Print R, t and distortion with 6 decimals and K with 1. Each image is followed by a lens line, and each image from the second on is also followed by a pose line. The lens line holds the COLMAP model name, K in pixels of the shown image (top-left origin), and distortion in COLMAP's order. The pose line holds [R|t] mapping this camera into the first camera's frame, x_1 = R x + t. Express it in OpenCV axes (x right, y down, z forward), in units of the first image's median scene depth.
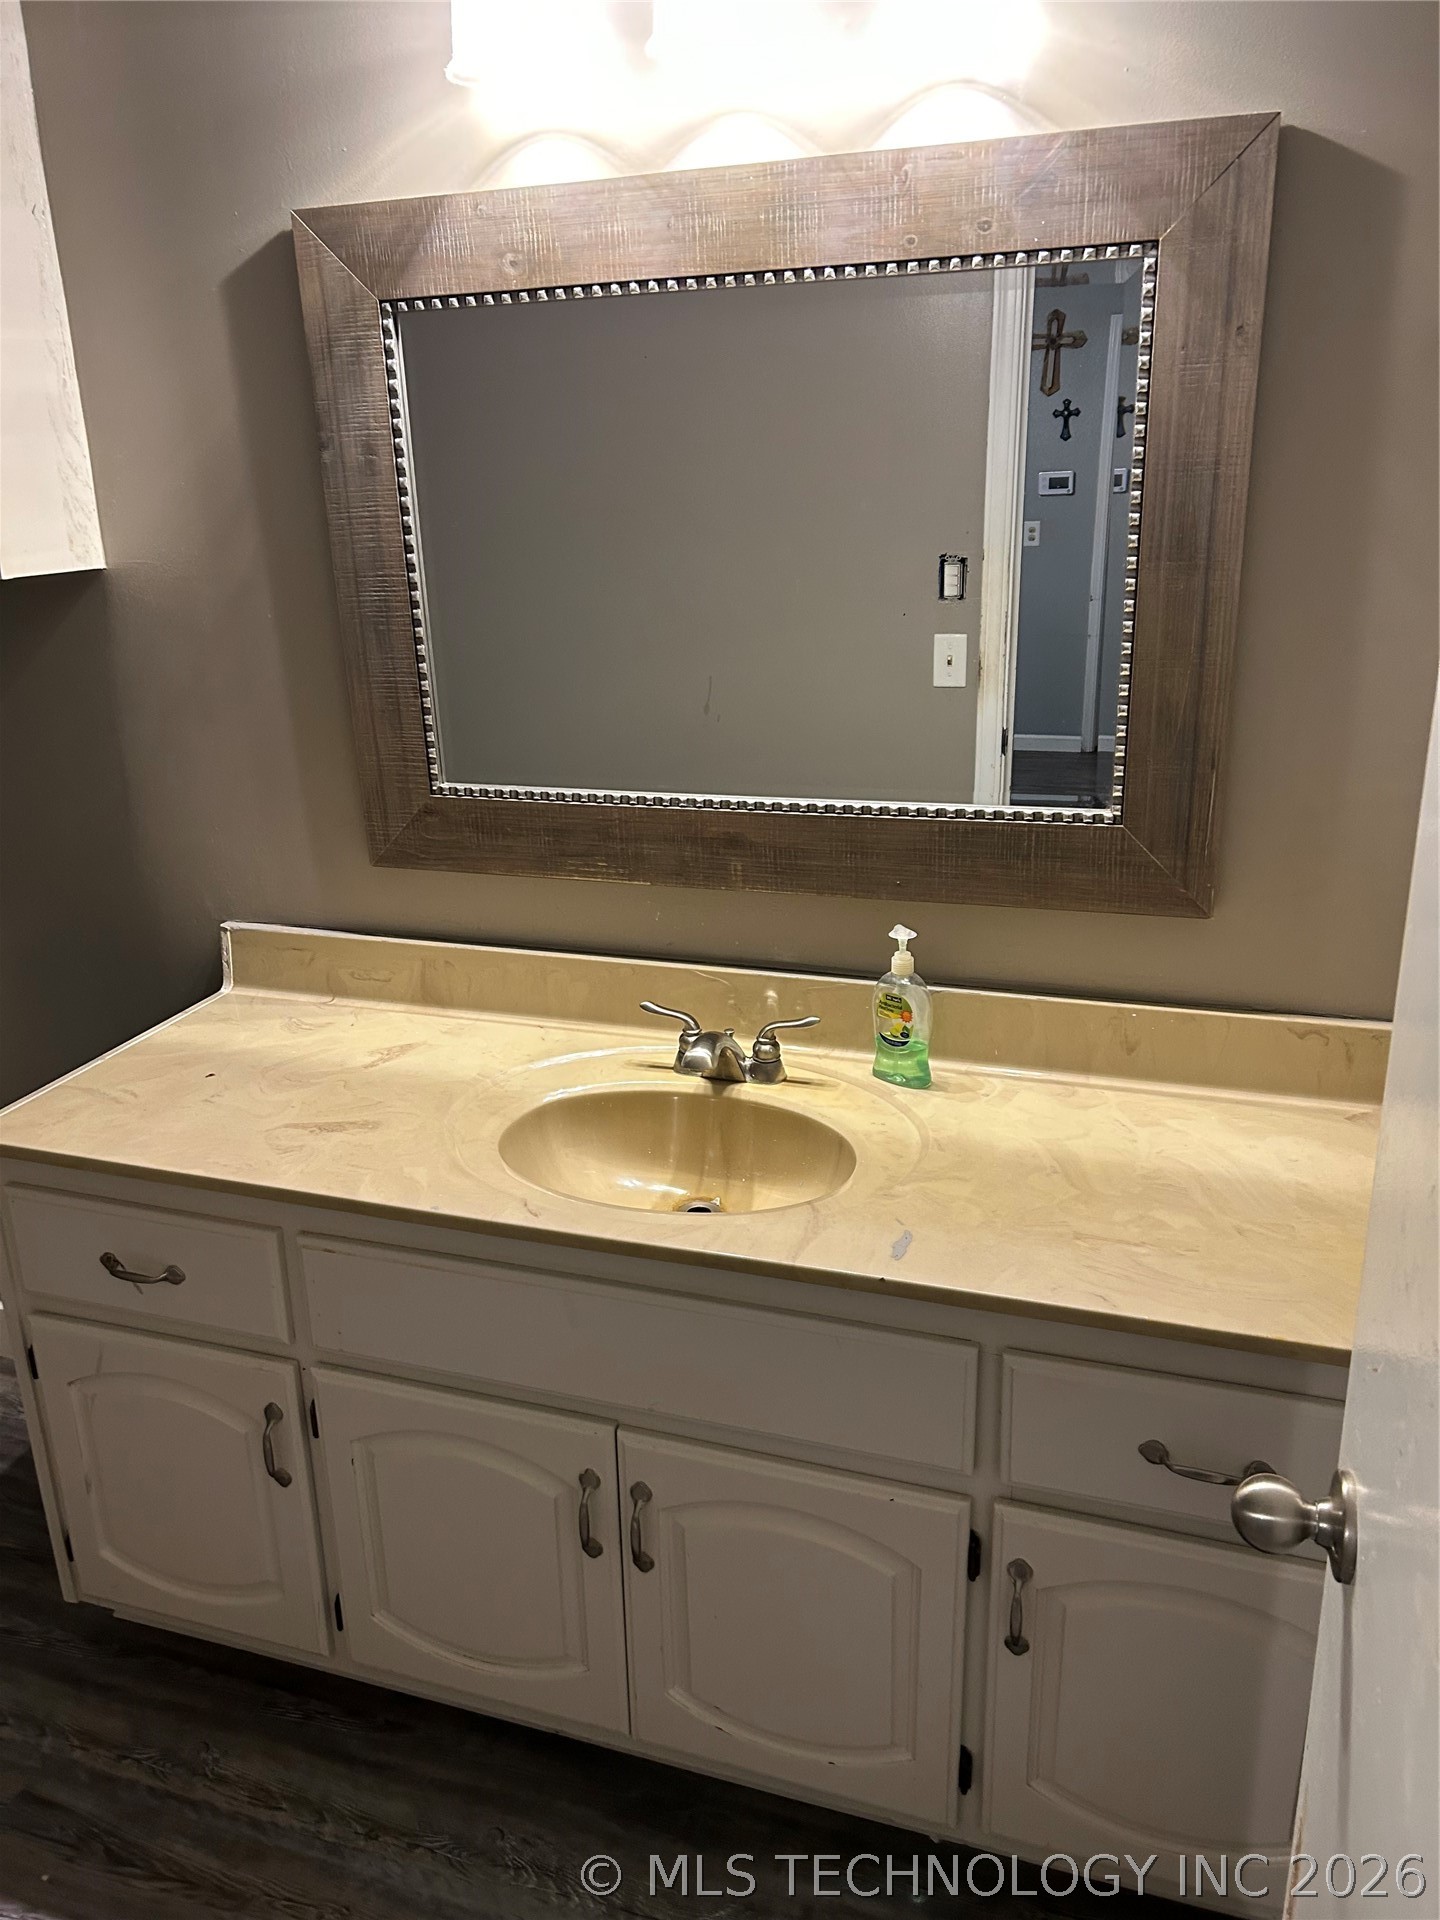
lens RADIAL K [[1463.1, 0, 717.4], [0, 1463.1, 938.6], [0, 0, 1]] dist [0.082153, -0.103081]
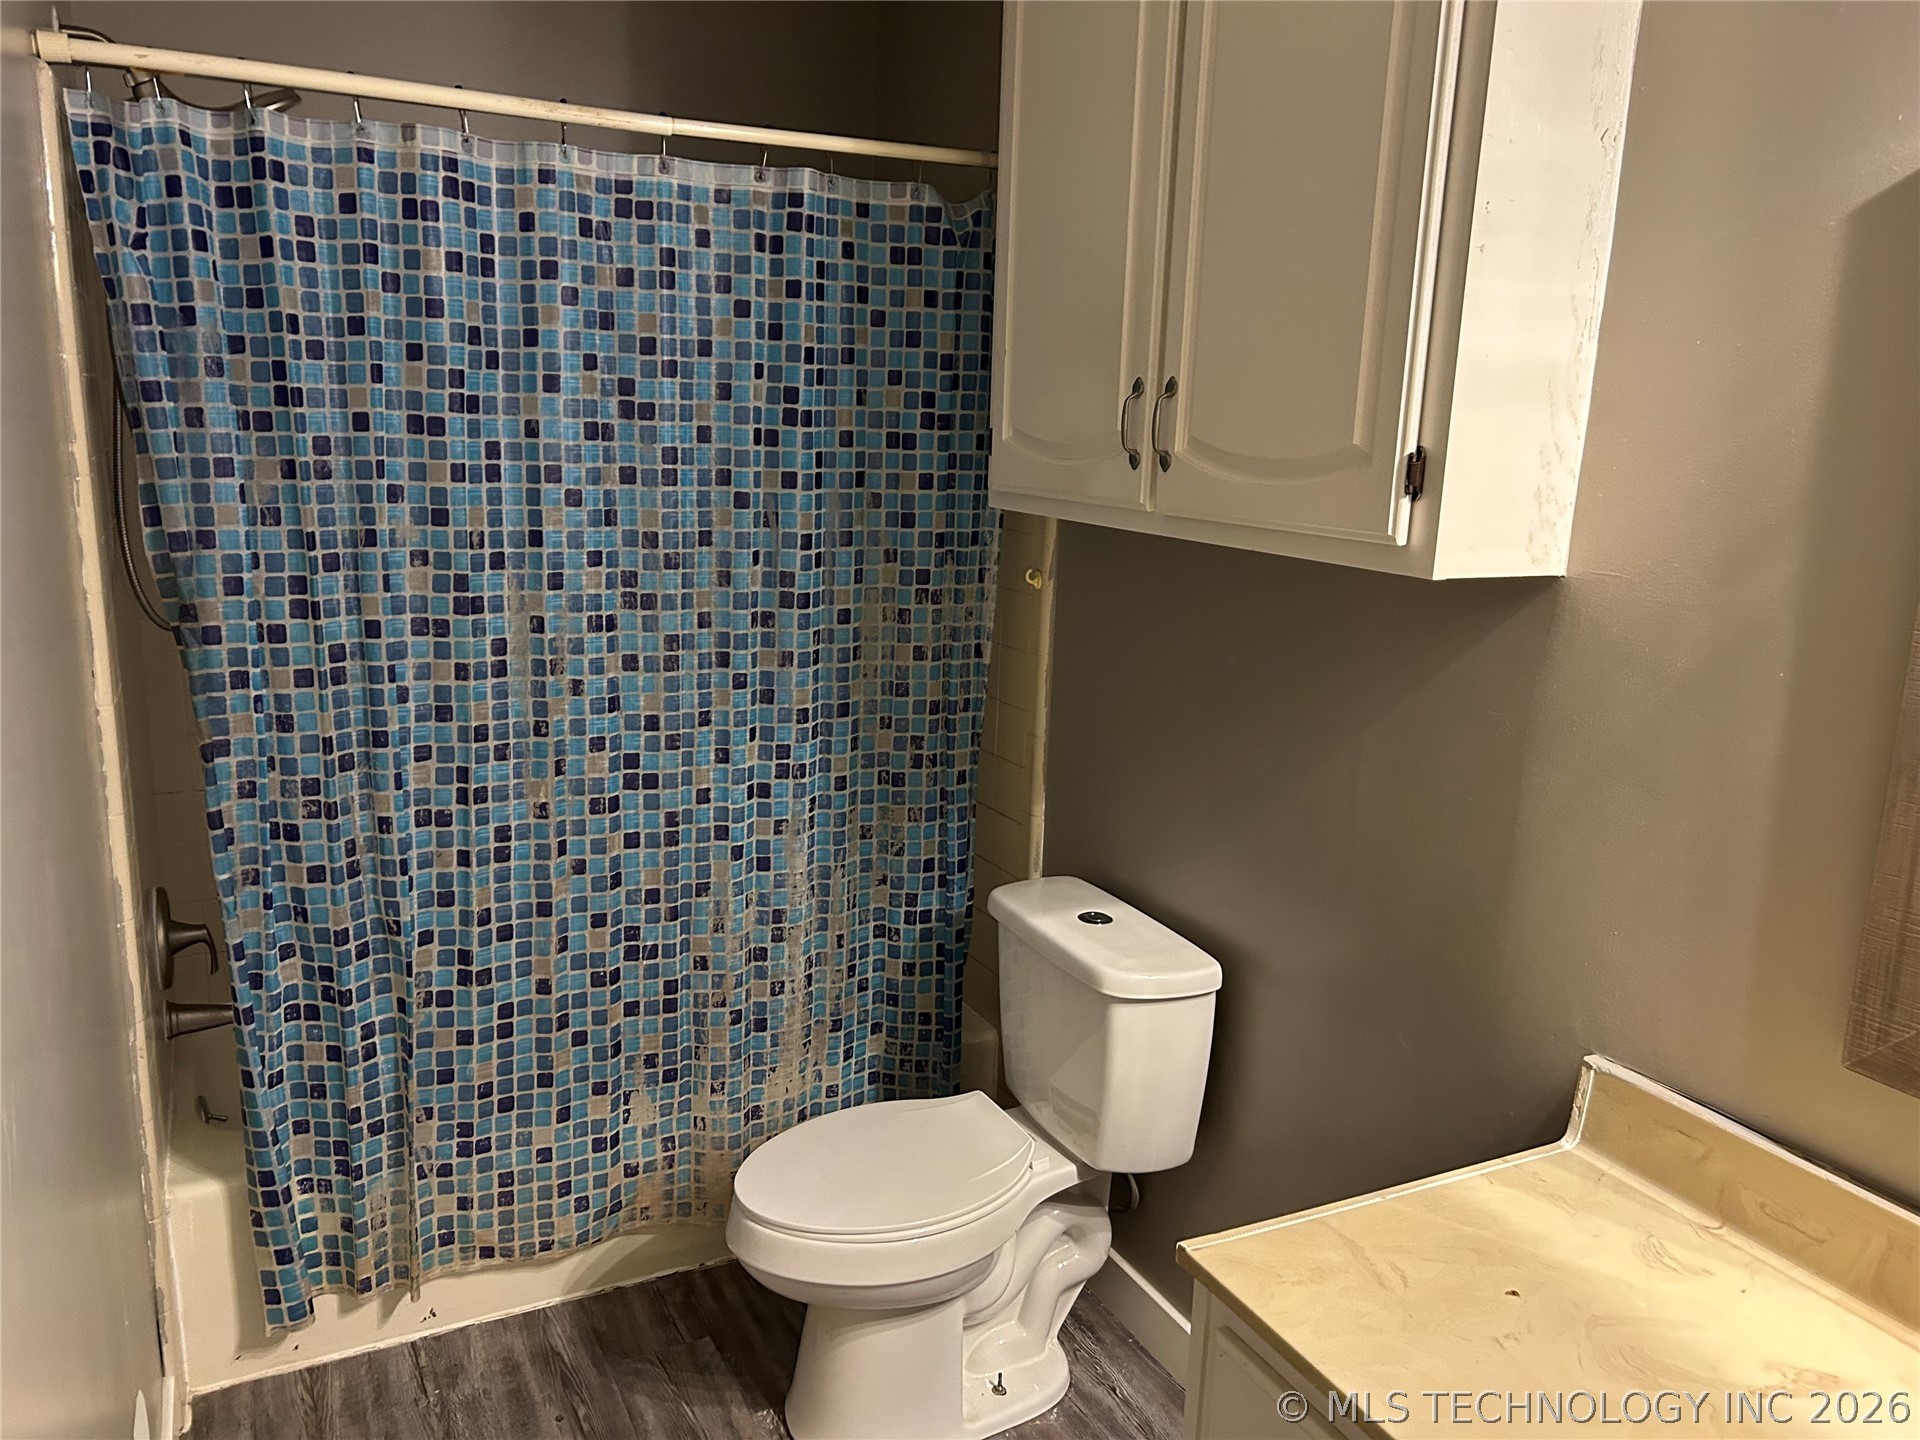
lens RADIAL K [[1451.7, 0, 960.0], [0, 1451.7, 727.9], [0, 0, 1]] dist [0.069745, -0.070579]
pose [[0.710980, 0.203537, -0.673112, -0.106582], [-0.274160, 0.961683, 0.001212, -0.088071], [0.647567, 0.183678, 0.739540, 0.246115]]
